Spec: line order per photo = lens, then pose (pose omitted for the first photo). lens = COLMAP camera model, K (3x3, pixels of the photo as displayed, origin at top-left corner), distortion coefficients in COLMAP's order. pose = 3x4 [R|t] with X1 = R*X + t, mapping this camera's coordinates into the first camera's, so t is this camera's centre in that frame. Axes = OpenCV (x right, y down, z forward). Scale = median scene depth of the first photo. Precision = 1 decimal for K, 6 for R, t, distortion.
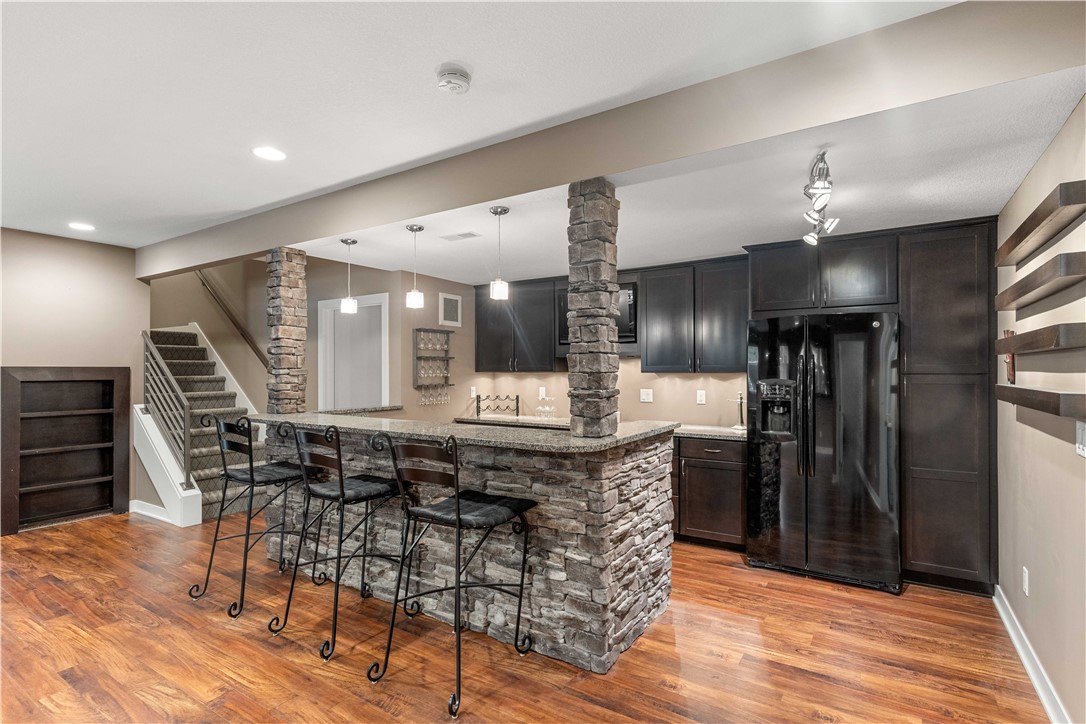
lens RADIAL K [[521.4, 0, 543.3], [0, 521.4, 373.6], [0, 0, 1]] dist [0.001170, -0.000169]
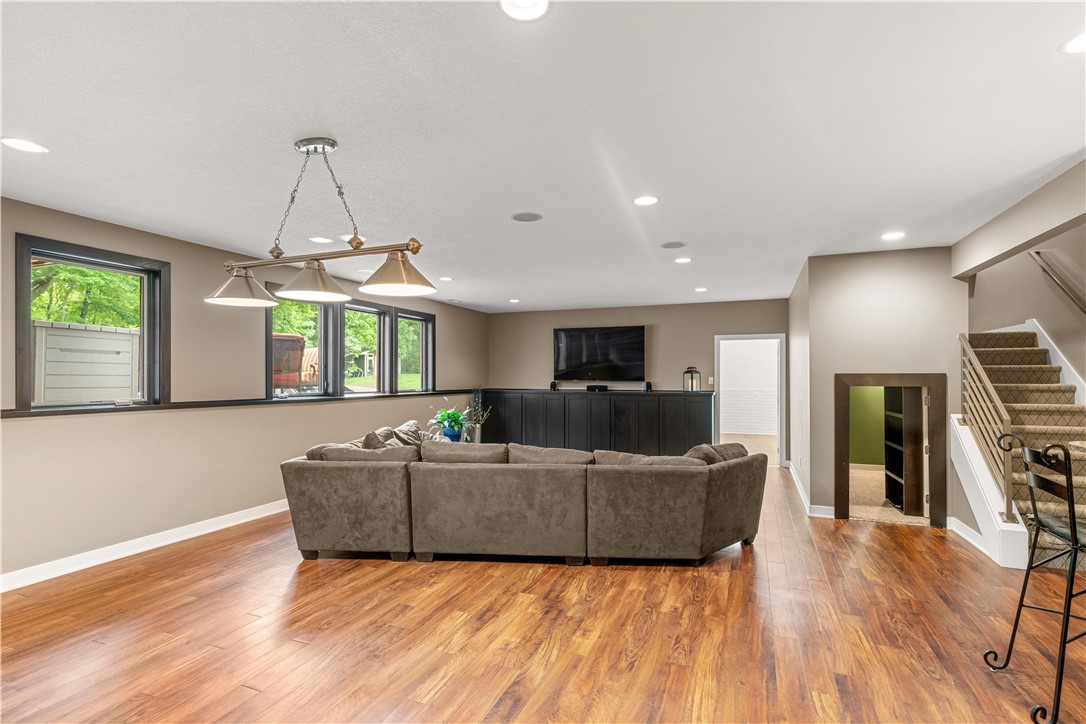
lens RADIAL K [[521.4, 0, 543.3], [0, 521.4, 373.6], [0, 0, 1]] dist [0.001170, -0.000169]
pose [[0.197085, -0.007682, -0.980356, -0.018524], [-0.006493, 0.999937, -0.009141, 0.000748], [0.980365, 0.008167, 0.197022, 0.112780]]
